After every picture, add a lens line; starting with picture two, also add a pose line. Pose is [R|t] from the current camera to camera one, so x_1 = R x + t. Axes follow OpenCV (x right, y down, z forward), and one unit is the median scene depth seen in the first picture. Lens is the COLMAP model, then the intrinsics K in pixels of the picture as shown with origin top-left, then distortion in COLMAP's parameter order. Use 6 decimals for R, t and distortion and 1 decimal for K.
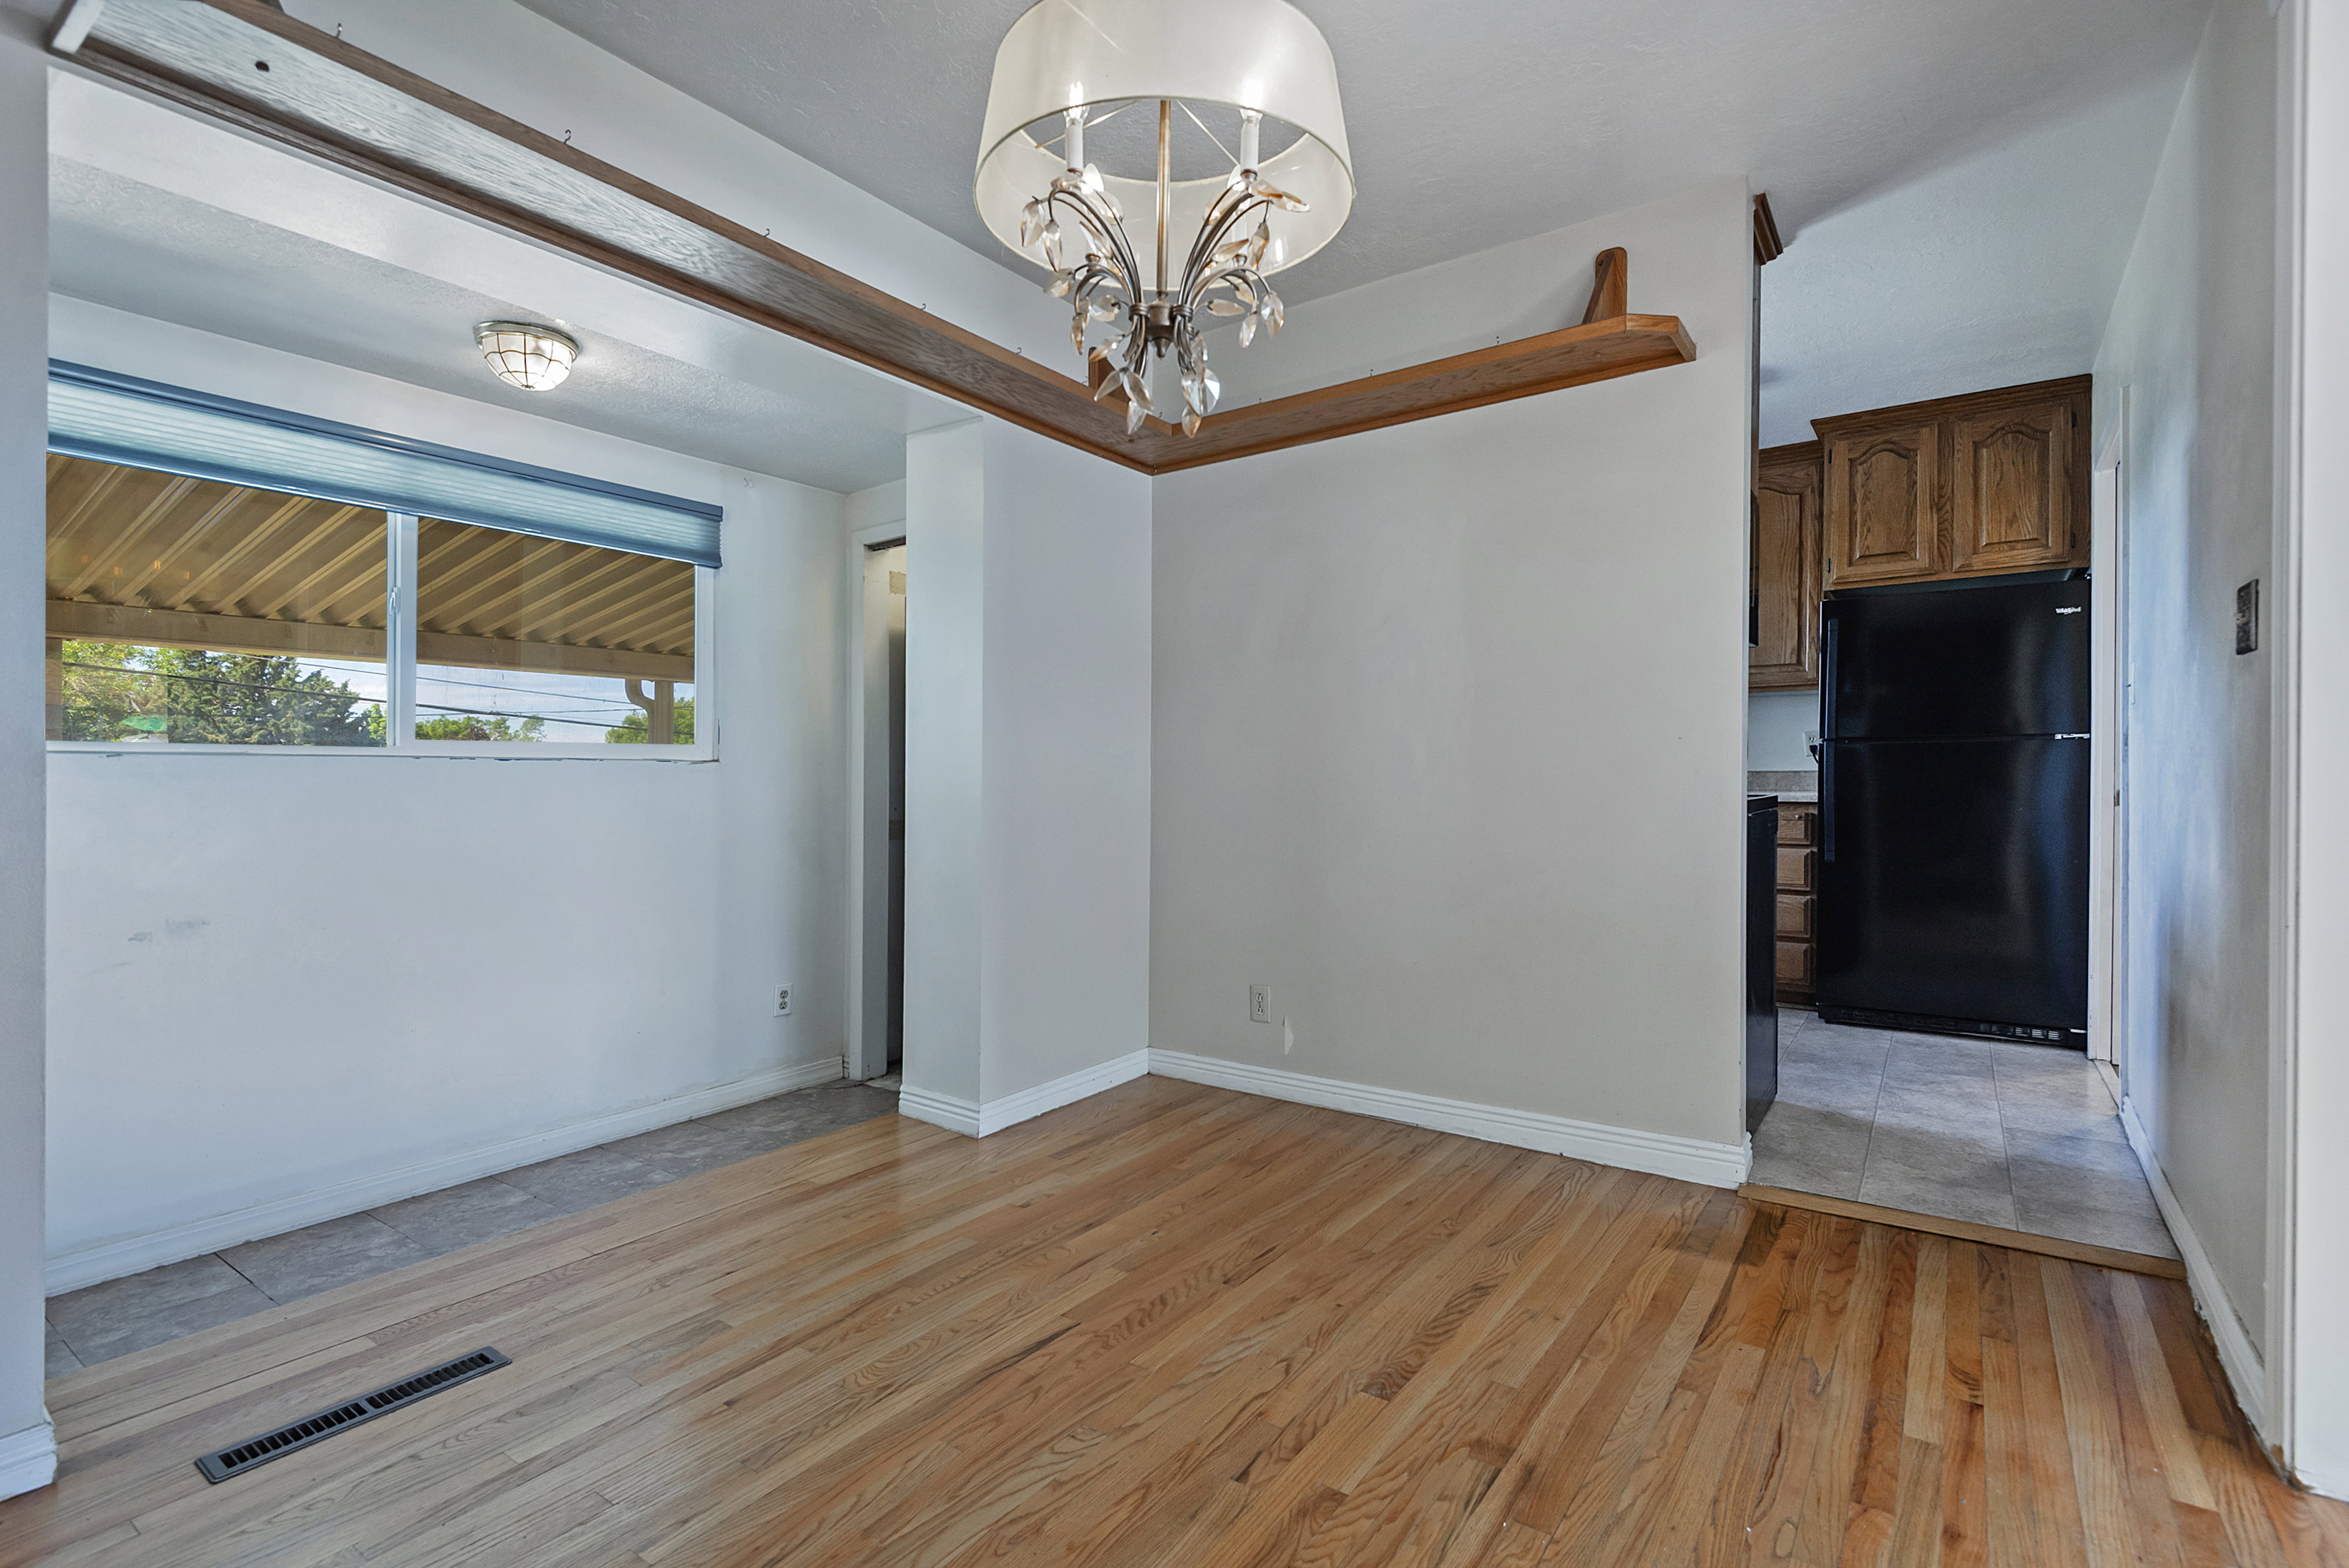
lens RADIAL K [[1085.4, 0, 1191.7], [0, 1085.4, 807.9], [0, 0, 1]] dist [0.022705, -0.013766]
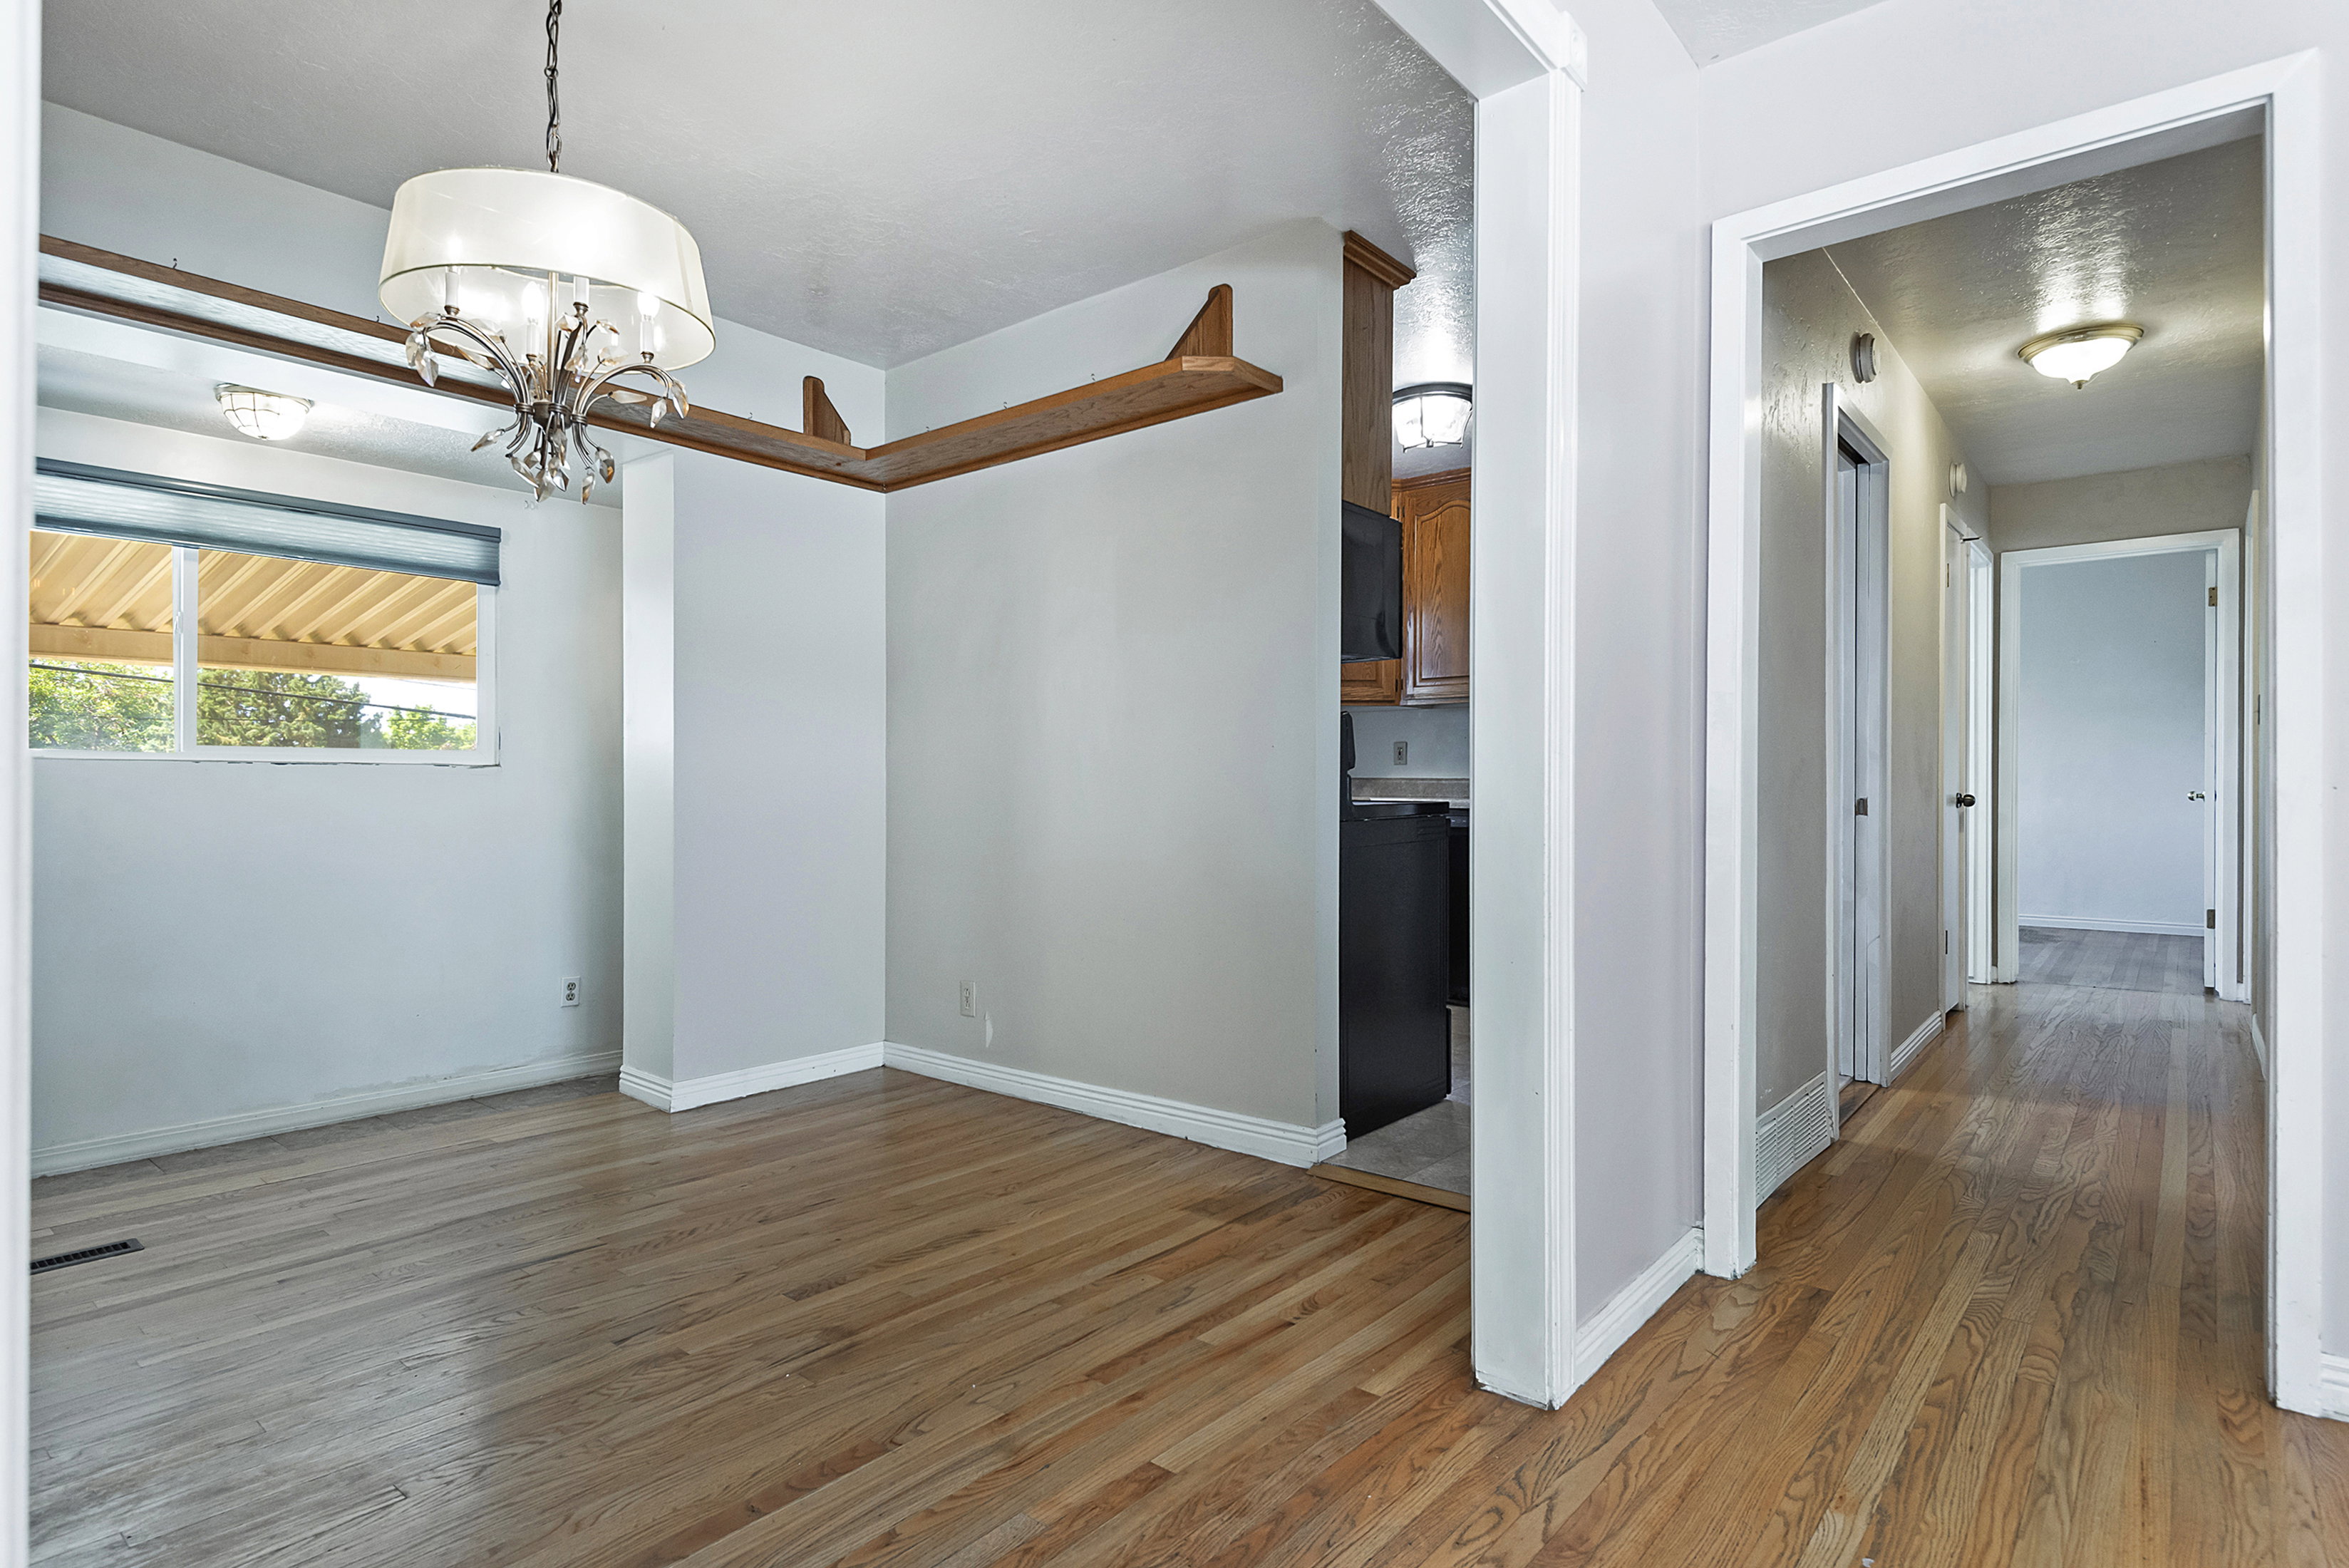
lens RADIAL K [[1215.5, 0, 1180.3], [0, 1215.5, 827.5], [0, 0, 1]] dist [0.020348, -0.019324]
pose [[0.996570, 0.006471, -0.082495, 0.457192], [-0.005823, 0.999950, 0.008090, 0.005575], [0.082543, -0.007582, 0.996559, -0.193328]]
